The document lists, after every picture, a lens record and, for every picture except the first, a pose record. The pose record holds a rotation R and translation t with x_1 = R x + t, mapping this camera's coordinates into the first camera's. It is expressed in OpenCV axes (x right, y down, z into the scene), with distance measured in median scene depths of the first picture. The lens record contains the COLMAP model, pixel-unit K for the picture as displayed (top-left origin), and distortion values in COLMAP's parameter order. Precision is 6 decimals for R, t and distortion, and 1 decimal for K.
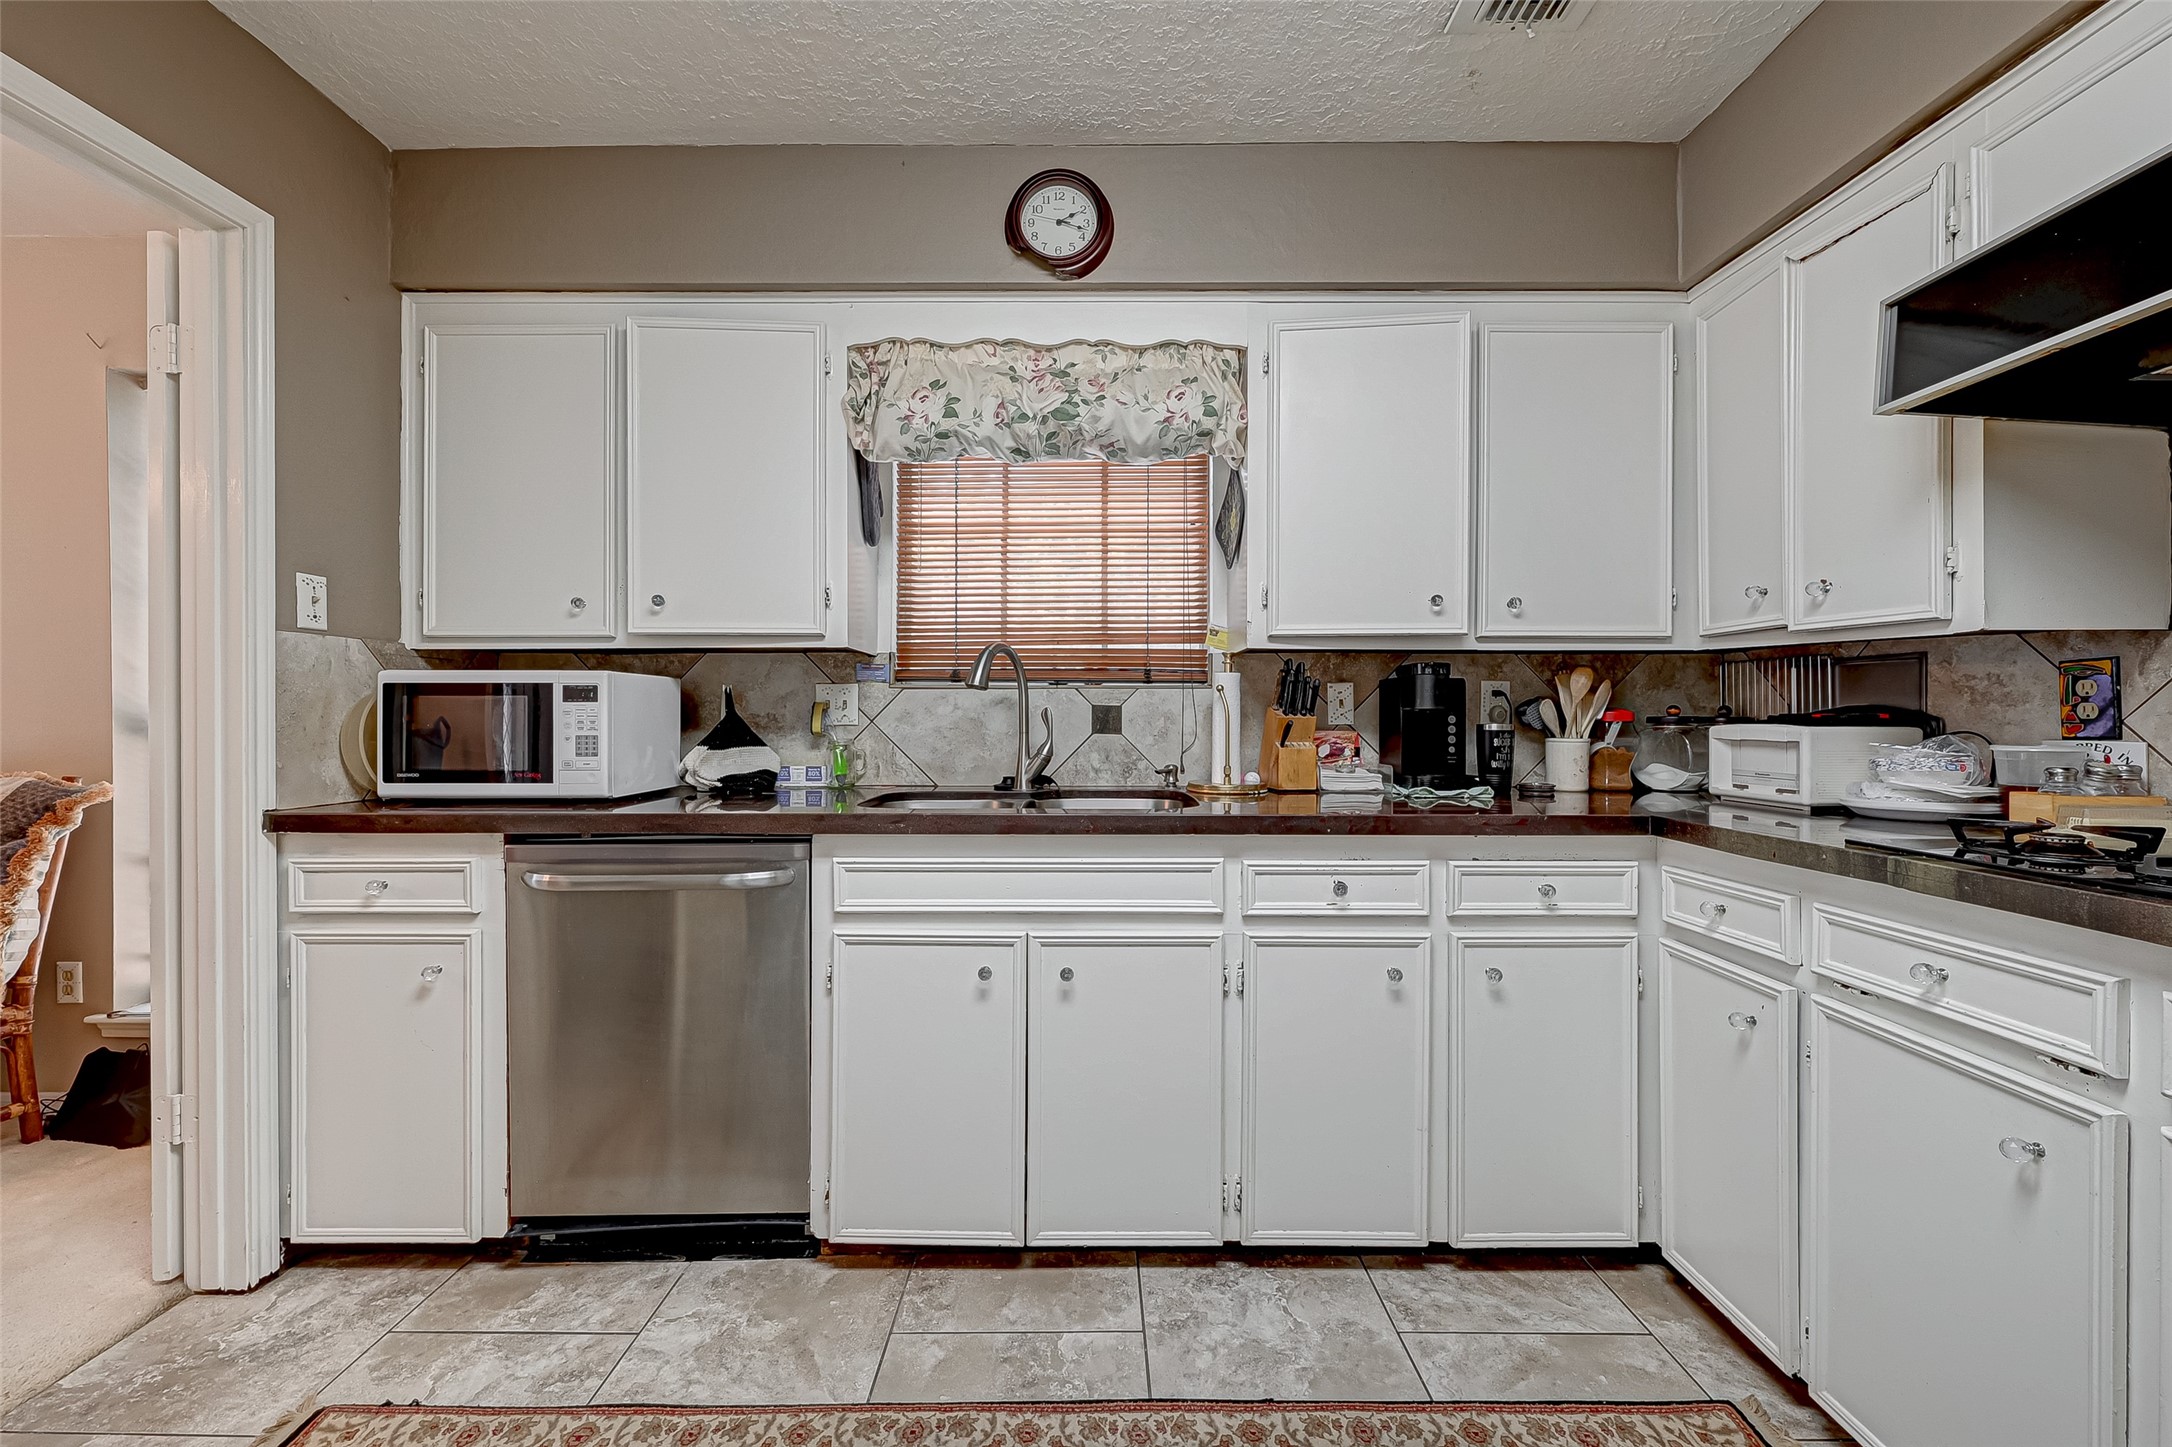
lens RADIAL K [[864.4, 0, 1090.0], [0, 864.4, 717.8], [0, 0, 1]] dist [-0.000107, 0.000366]
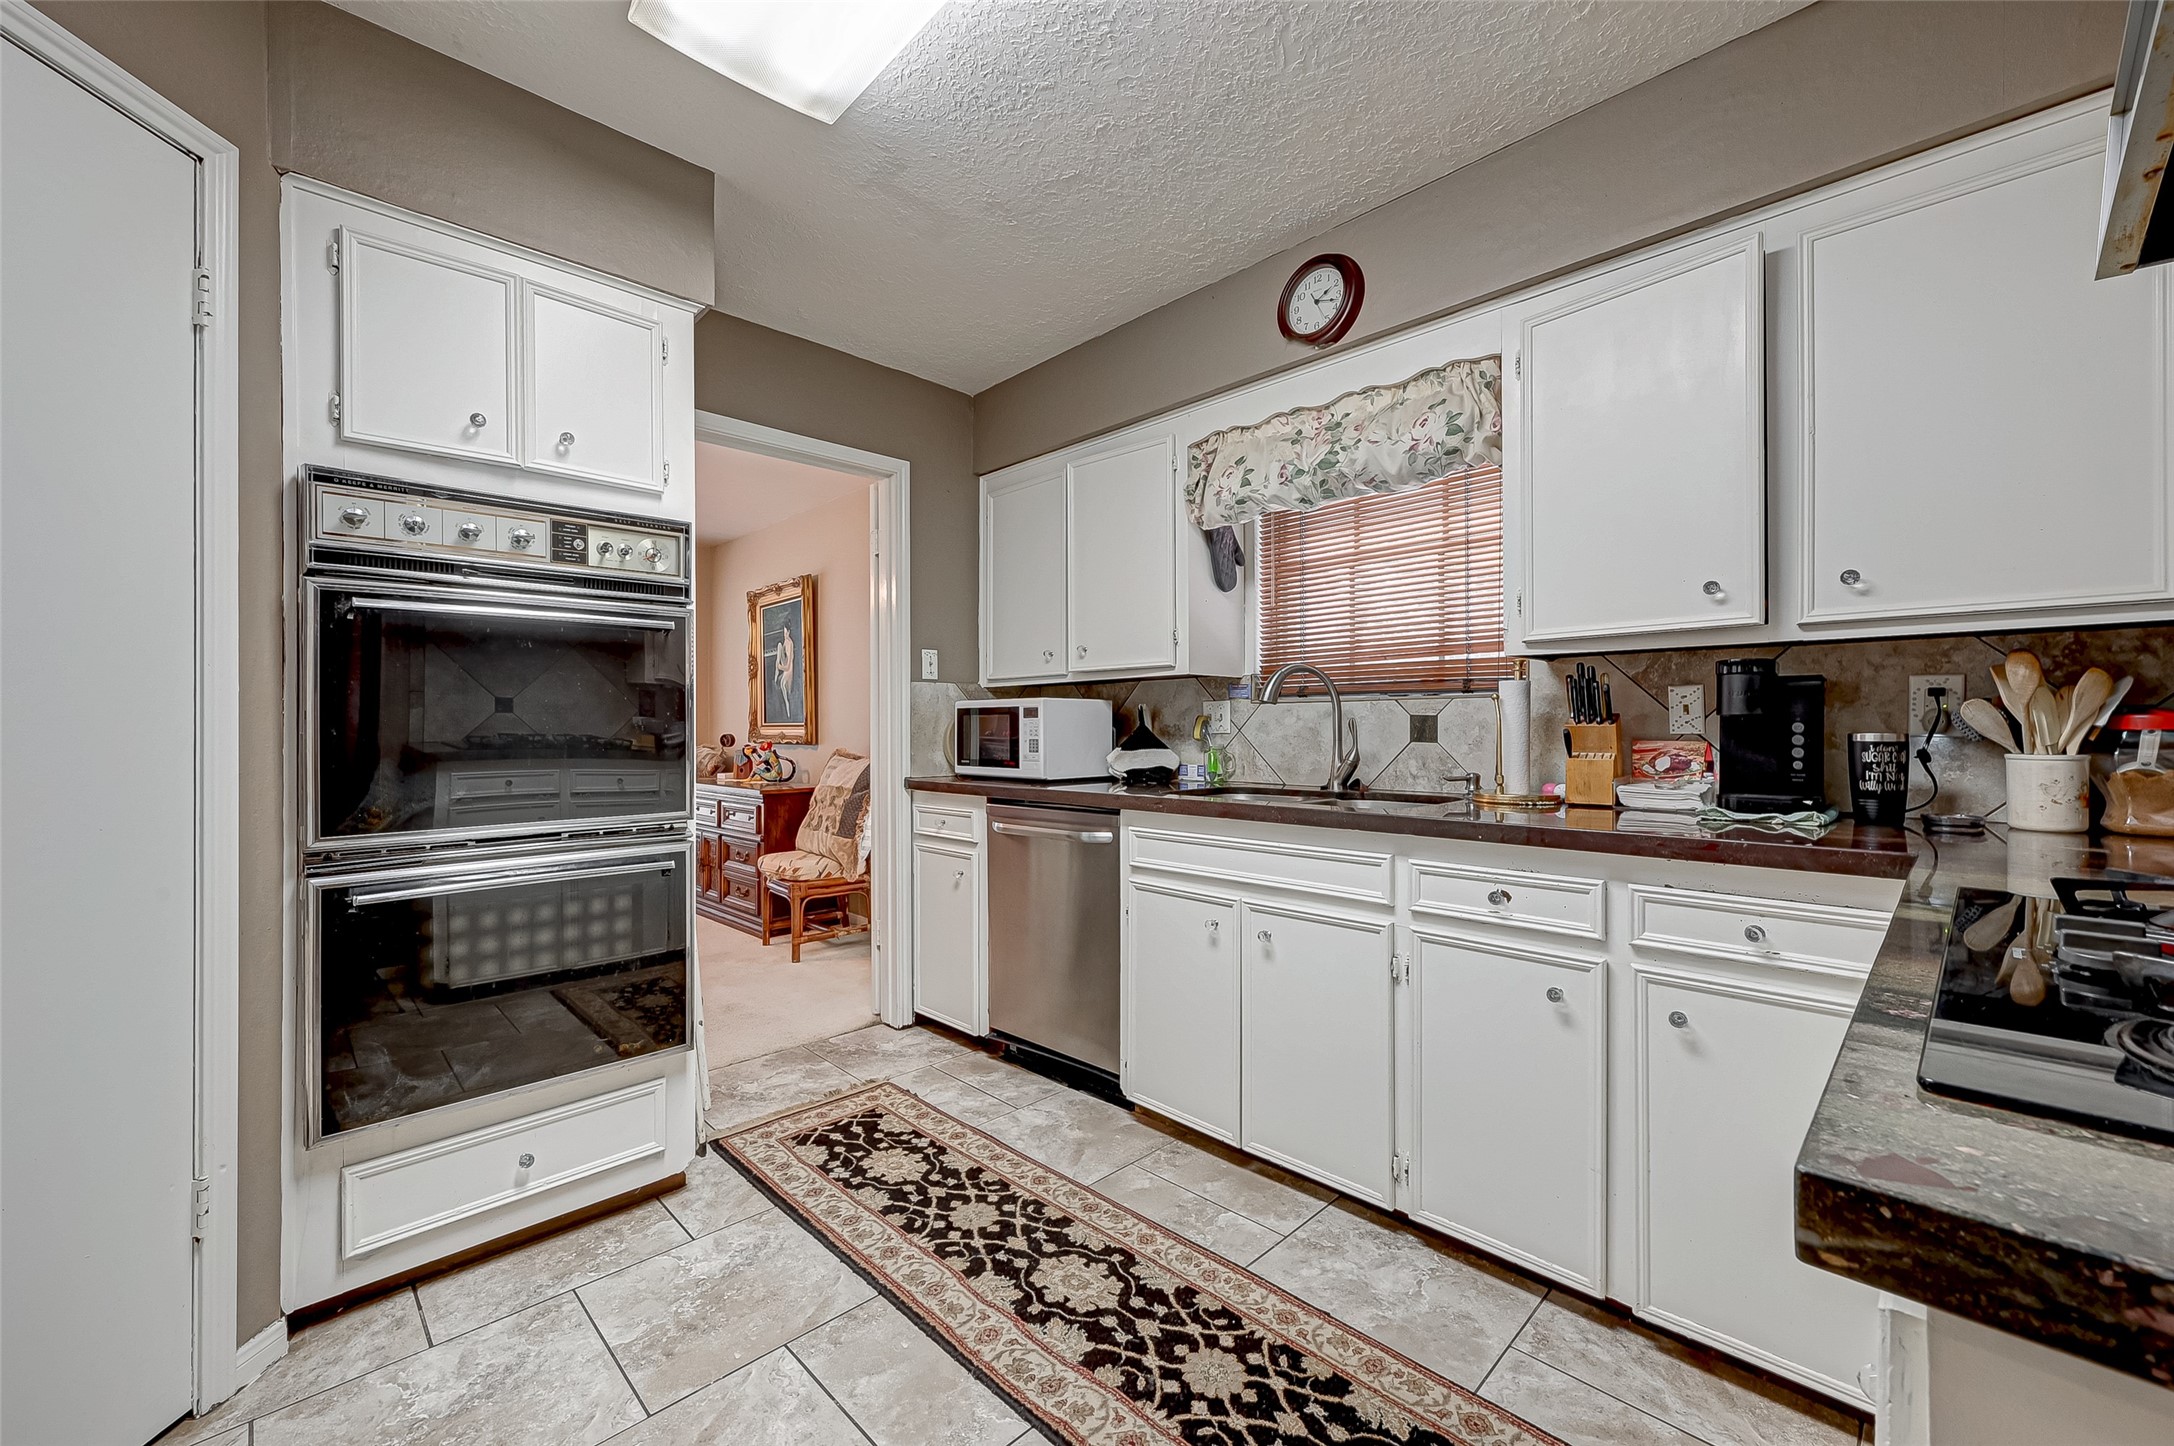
lens RADIAL K [[867.4, 0, 1096.2], [0, 867.4, 723.1], [0, 0, 1]] dist [0.000297, 0.000291]
pose [[0.703952, -0.006456, -0.710218, 0.583033], [0.002008, 0.999973, -0.007099, 0.002344], [0.710244, 0.003571, 0.703946, -0.031643]]
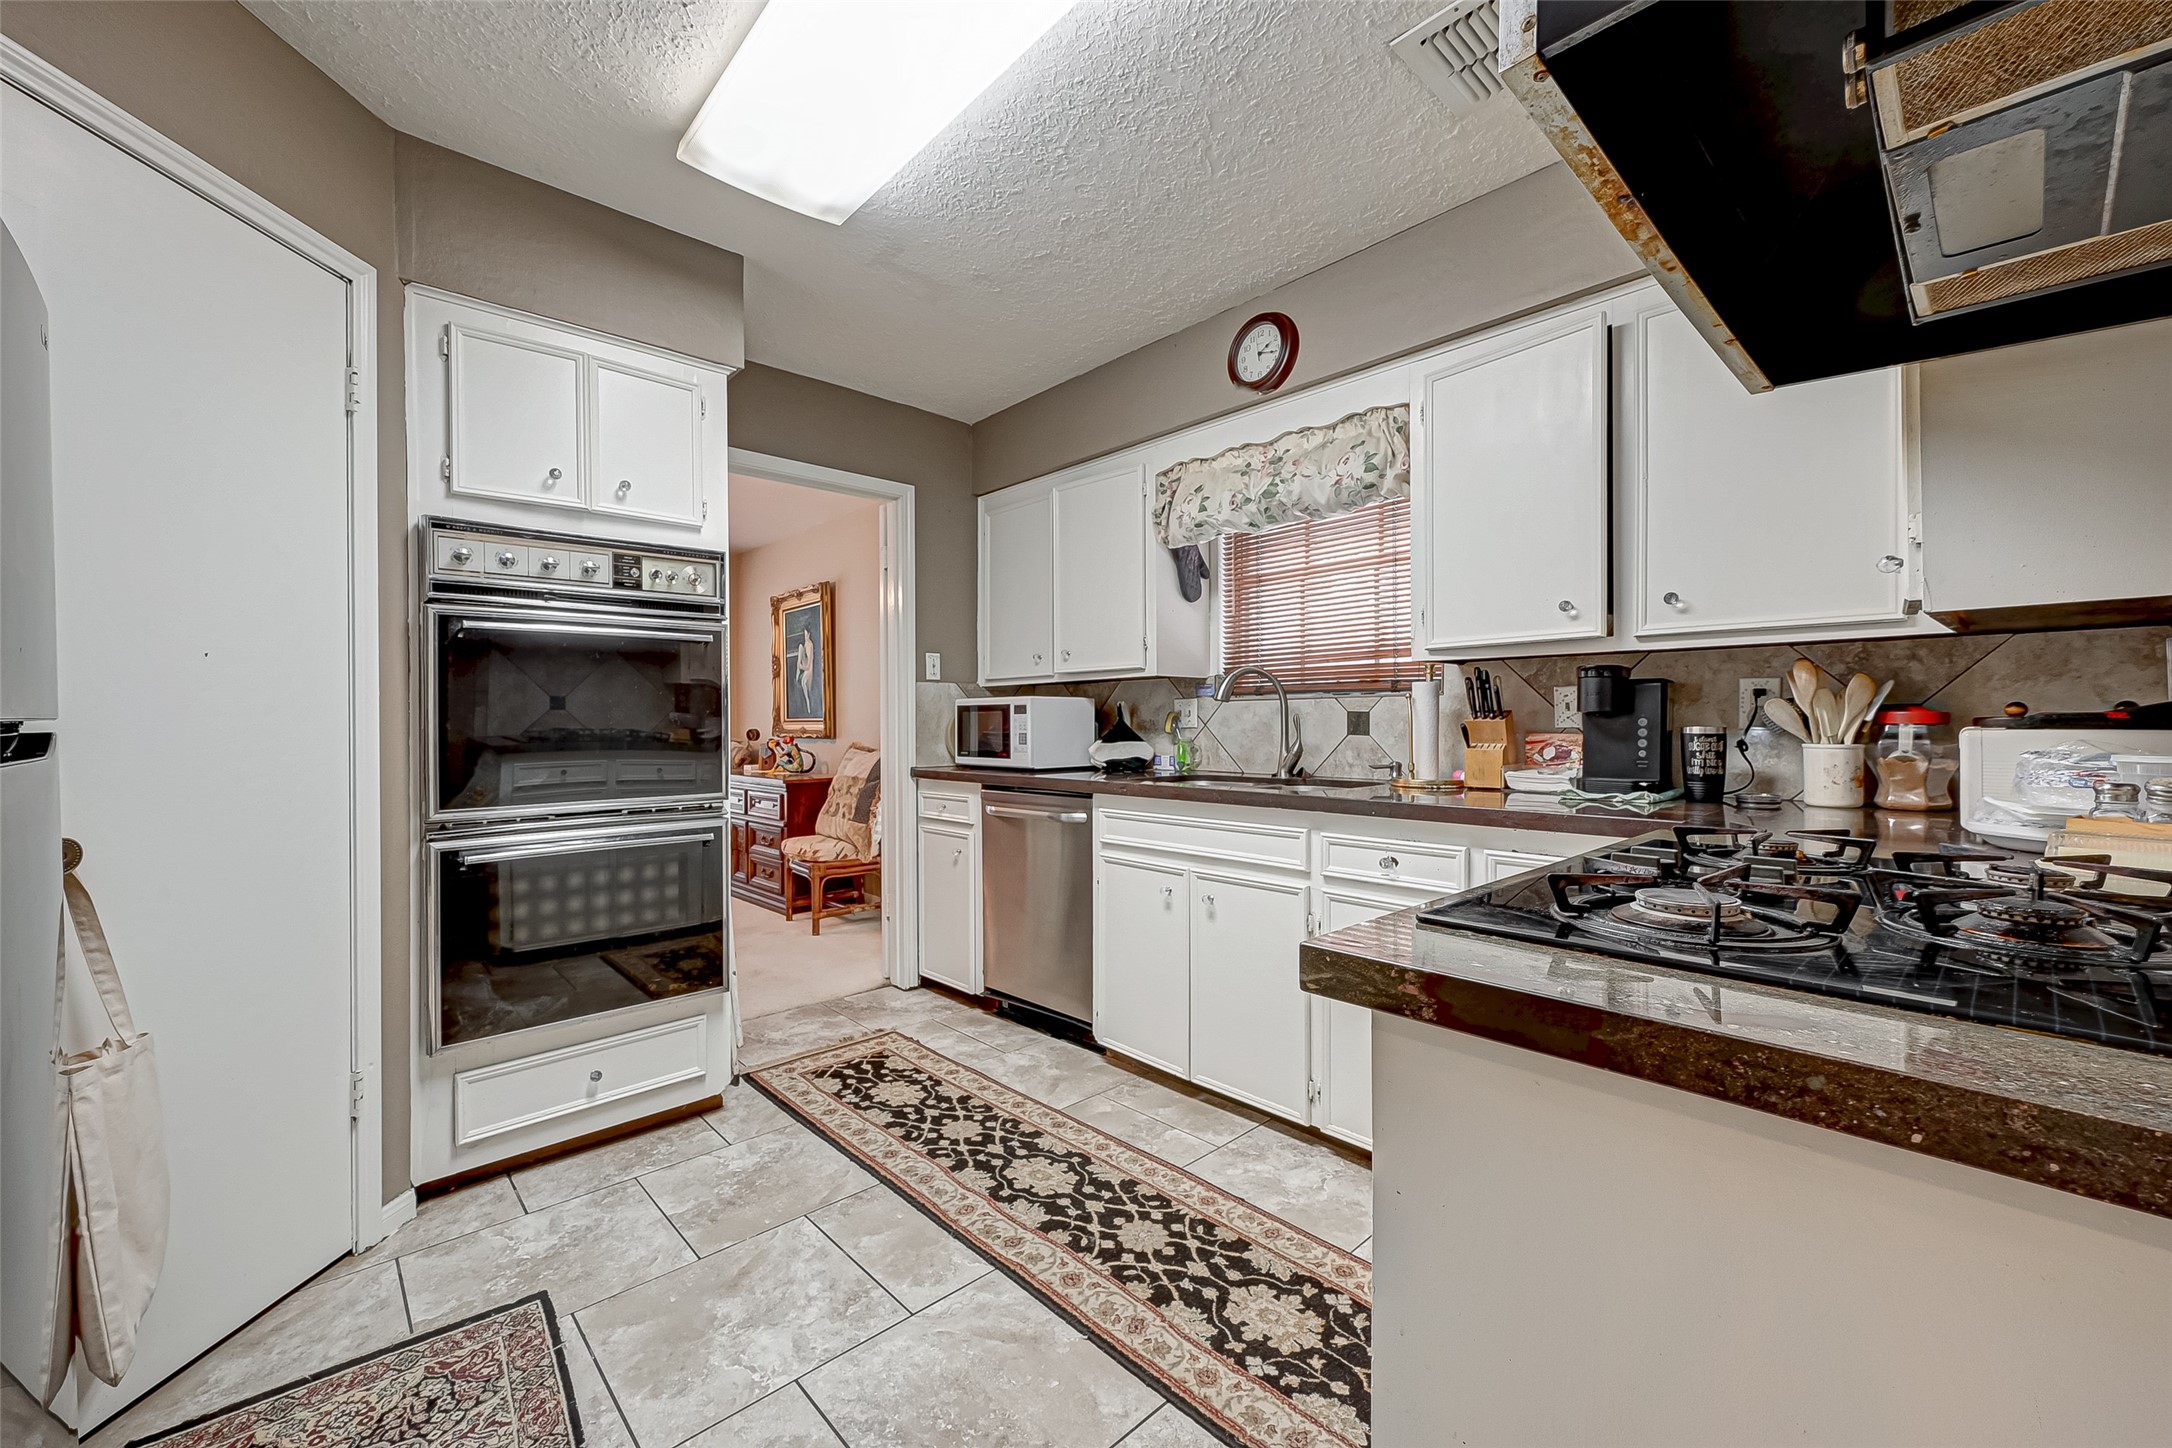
lens RADIAL K [[864.4, 0, 1094.2], [0, 864.4, 723.7], [0, 0, 1]] dist [-0.000107, 0.000366]
pose [[0.686759, -0.002573, -0.726881, 0.765088], [0.003046, 0.999995, -0.000662, 0.002725], [0.726879, -0.001760, 0.686764, -0.111511]]
